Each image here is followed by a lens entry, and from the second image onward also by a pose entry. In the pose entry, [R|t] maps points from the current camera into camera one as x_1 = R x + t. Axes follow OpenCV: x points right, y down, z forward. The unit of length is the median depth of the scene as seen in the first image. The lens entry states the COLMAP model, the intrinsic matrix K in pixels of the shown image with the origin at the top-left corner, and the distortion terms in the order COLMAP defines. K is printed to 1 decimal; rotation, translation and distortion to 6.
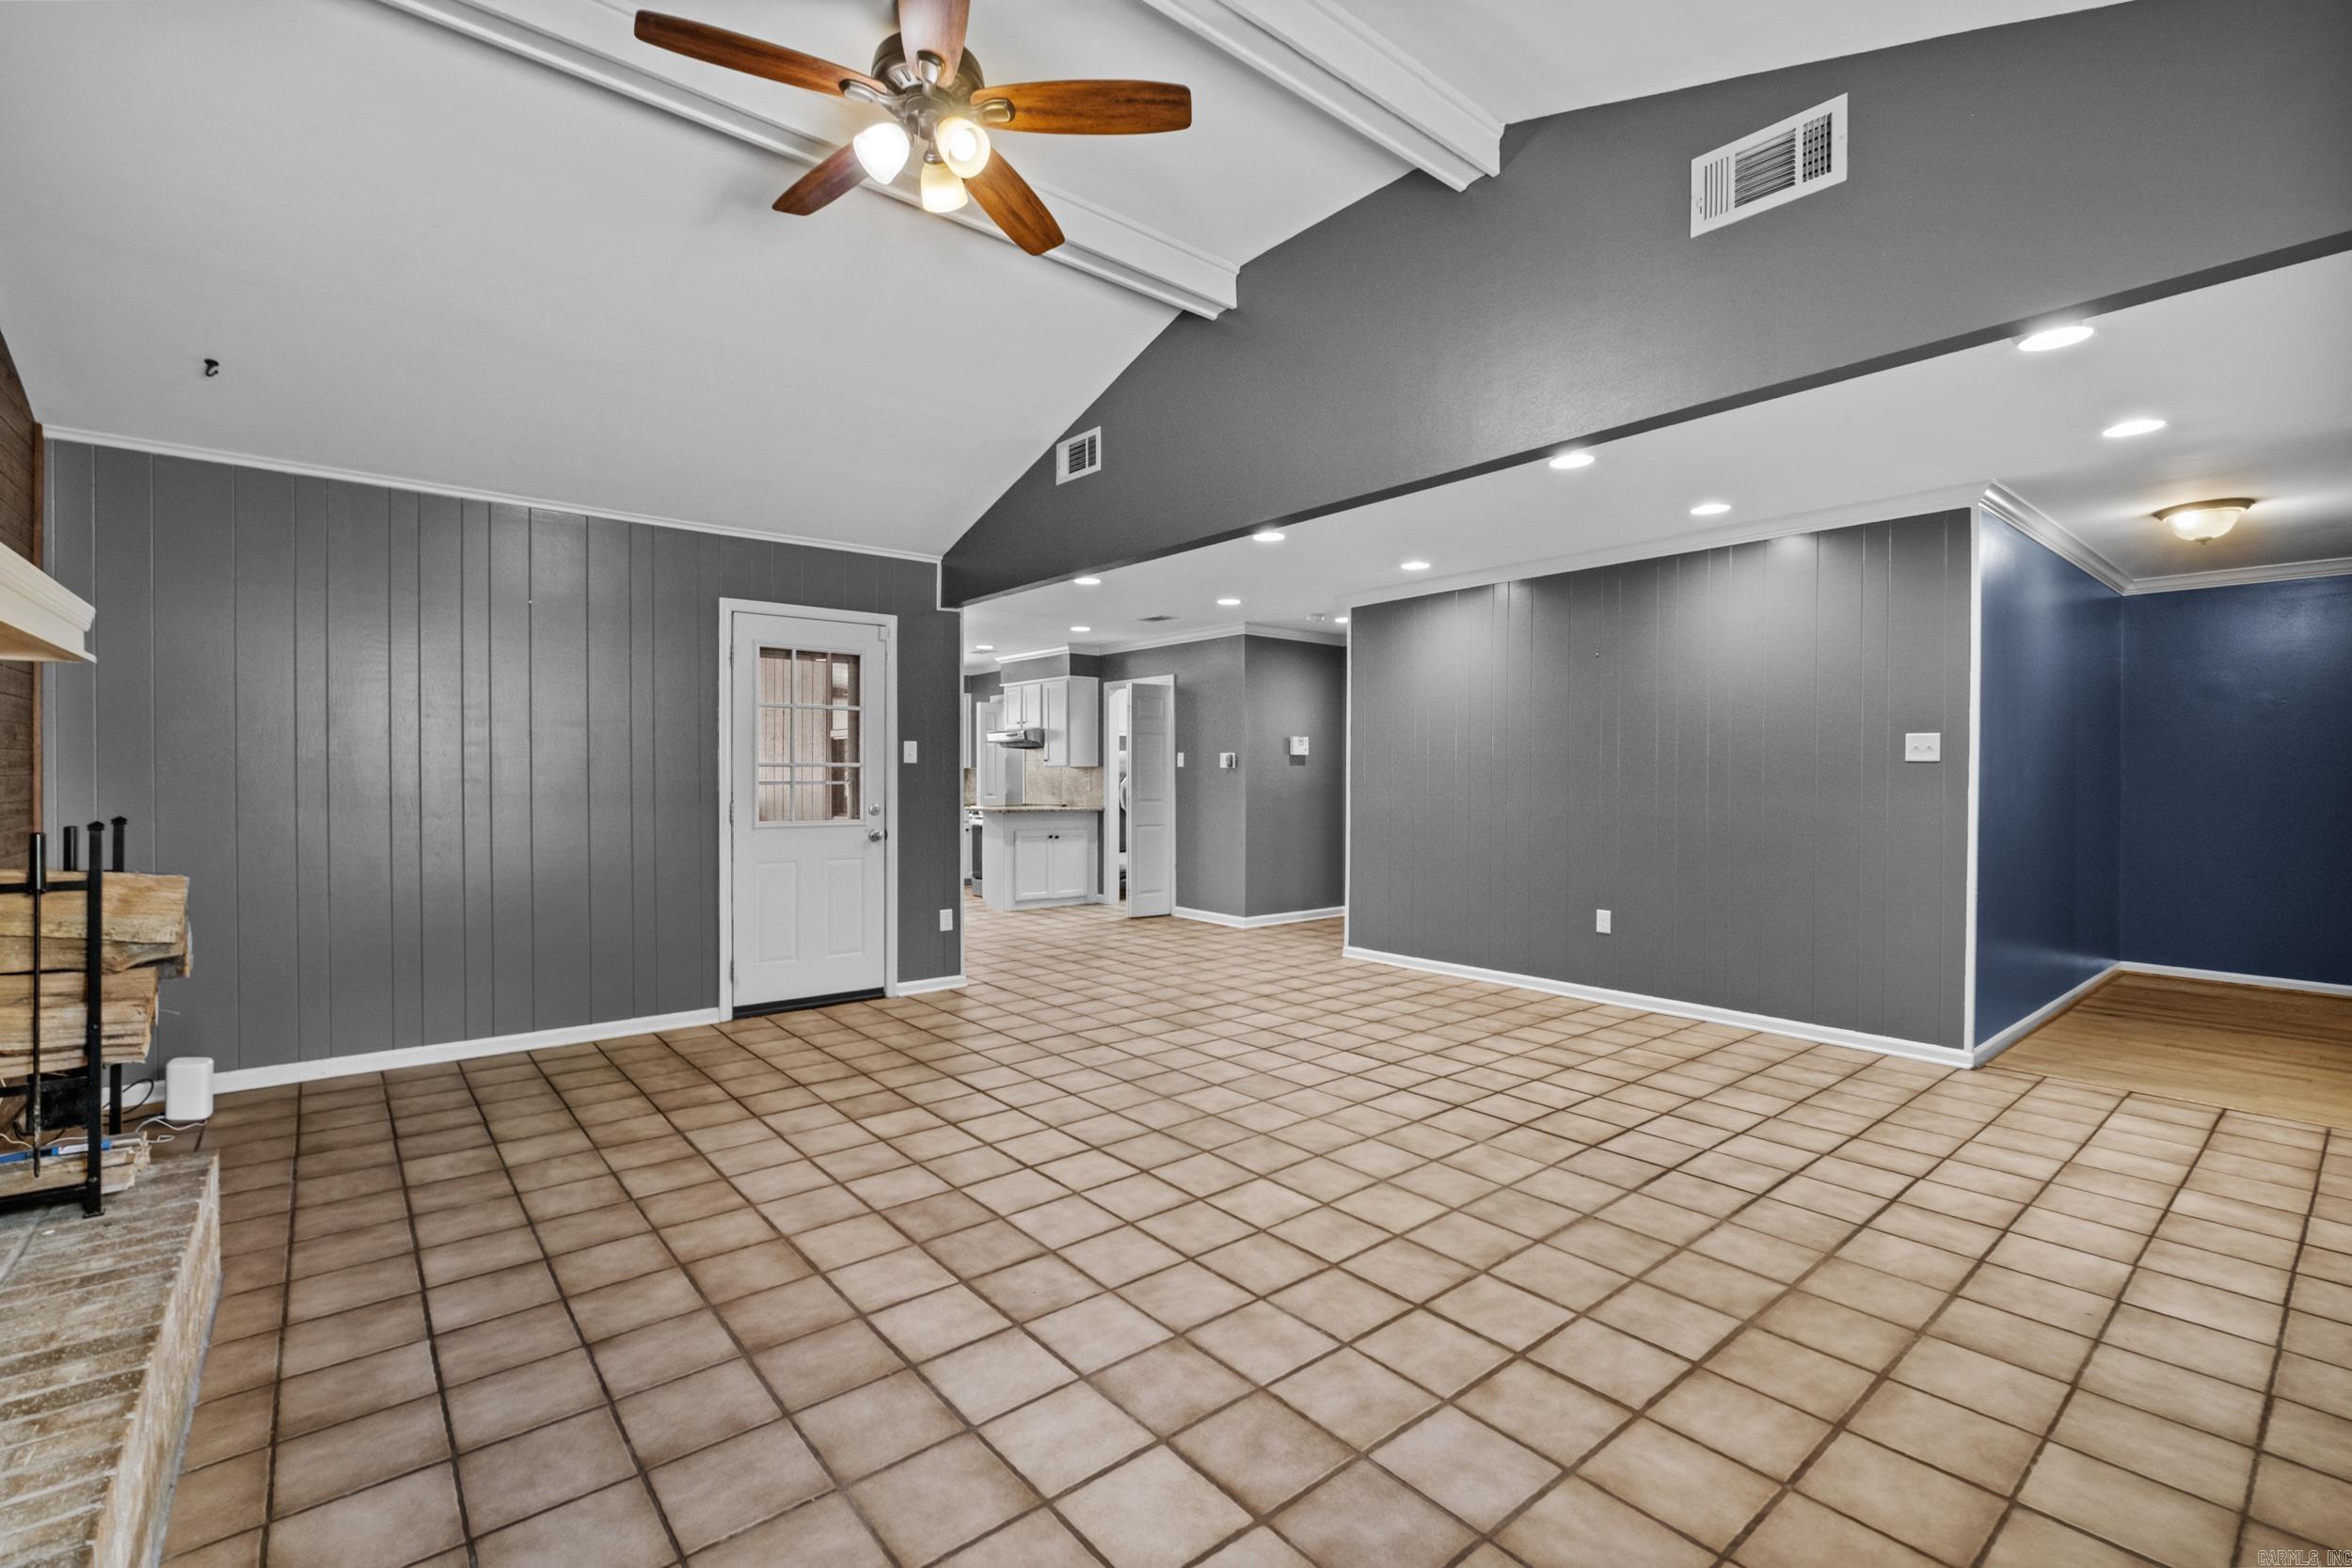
lens RADIAL K [[1018.4, 0, 1159.8], [0, 1018.4, 776.8], [0, 0, 1]] dist [-0.006279, 0.000038]
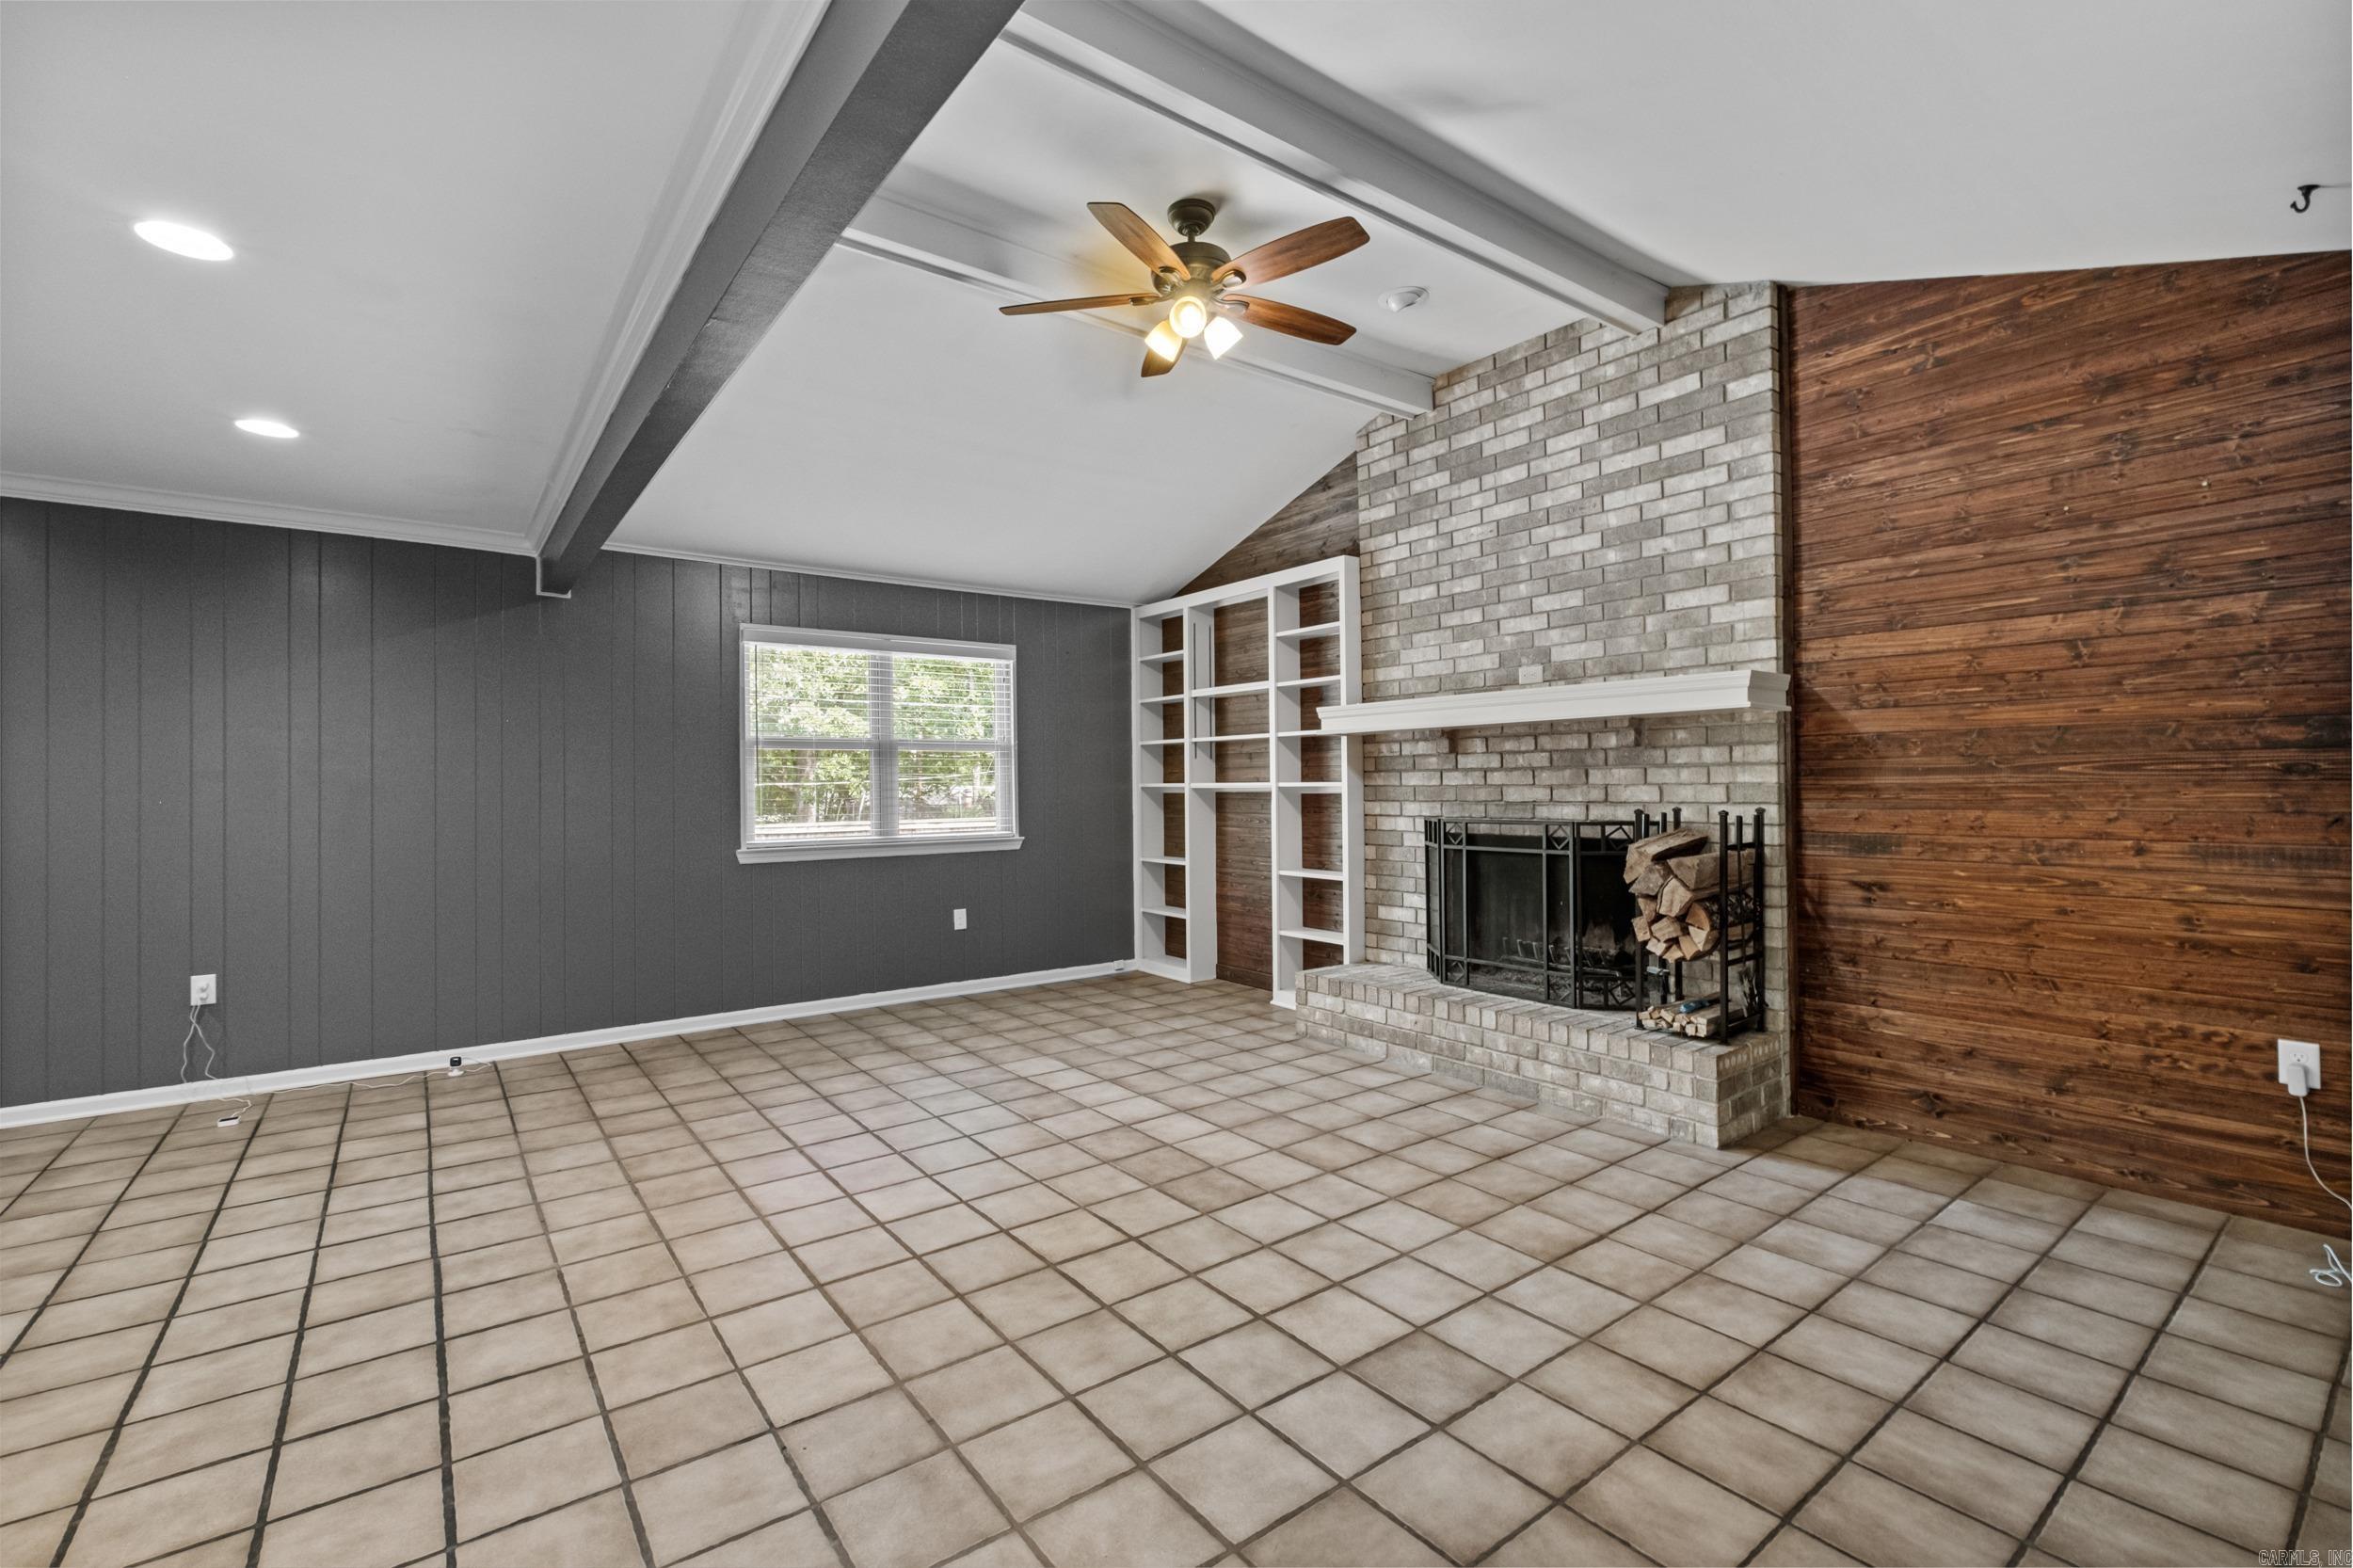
lens RADIAL K [[1017.4, 0, 1156.8], [0, 1017.4, 772.5], [0, 0, 1]] dist [-0.004421, -0.000054]
pose [[-0.998683, 0.008525, 0.050595, -0.188722], [0.008161, 0.999939, -0.007402, -0.008010], [-0.050655, -0.006980, -0.998692, 1.802594]]
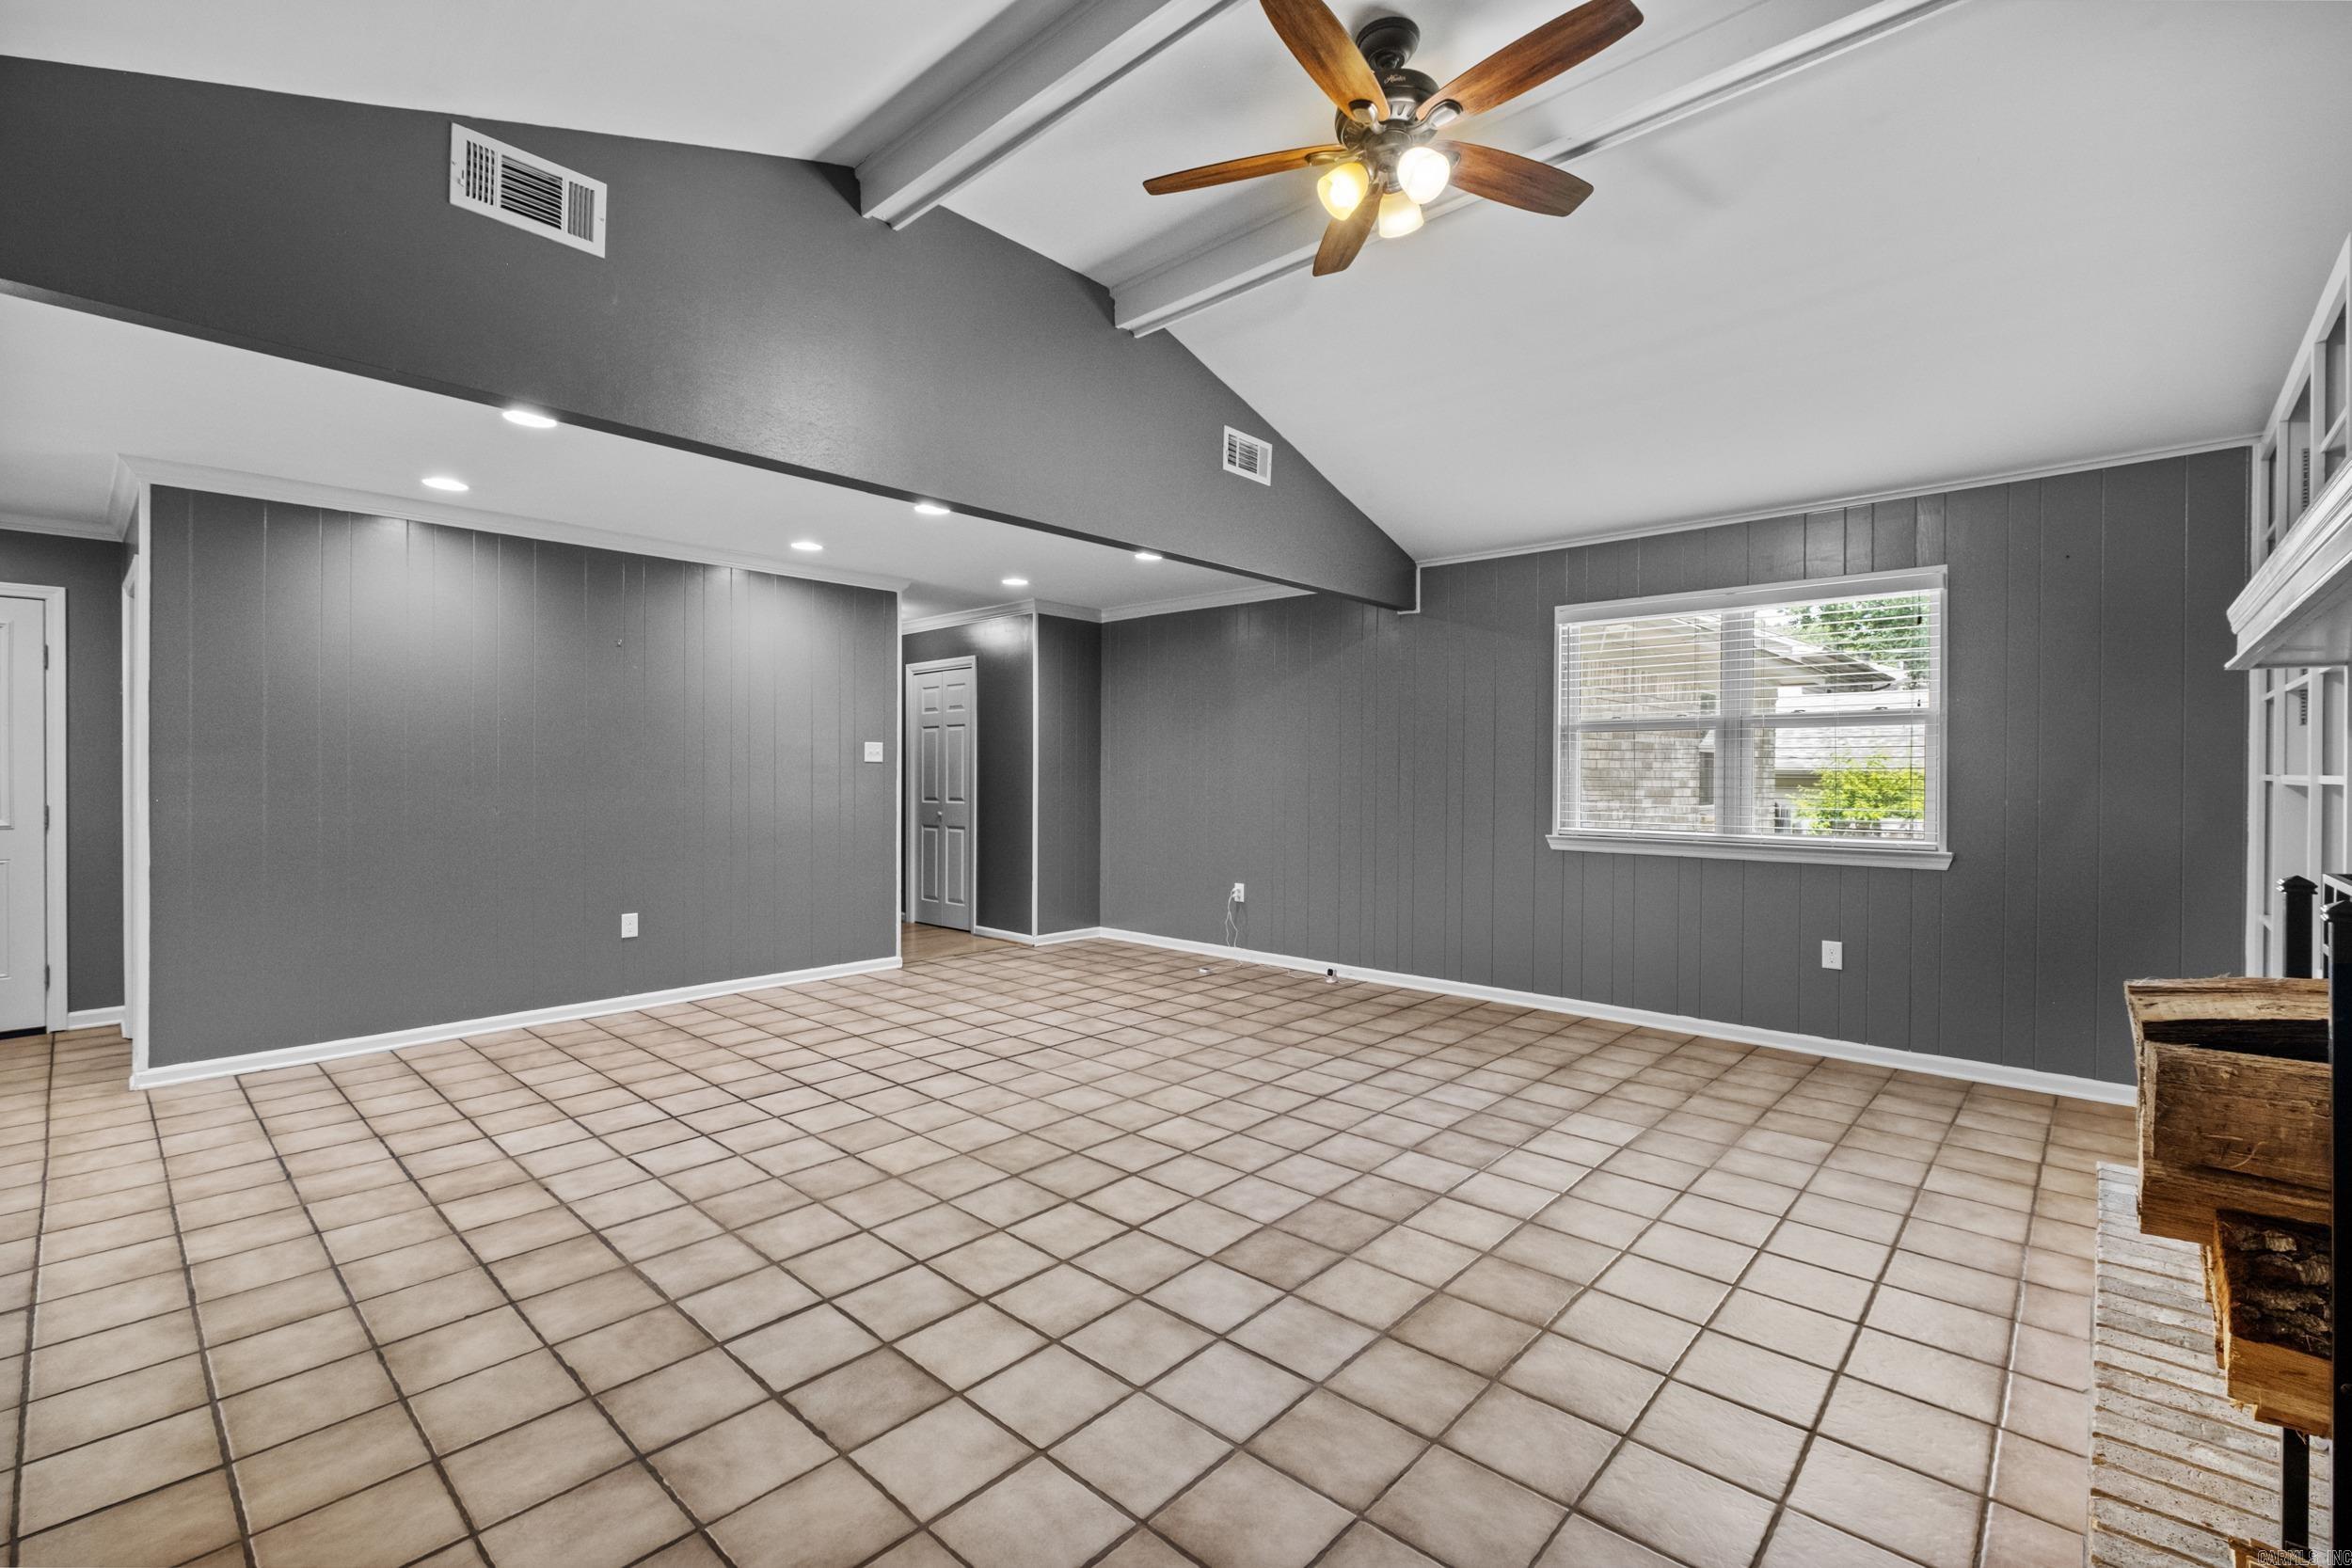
lens RADIAL K [[1016.8, 0, 1156.3], [0, 1016.8, 772.5], [0, 0, 1]] dist [-0.004421, -0.000054]
pose [[-0.132734, -0.003120, 0.991147, -0.951497], [0.000516, 0.999995, 0.003217, -0.006511], [-0.991152, 0.000939, -0.132732, 1.057019]]
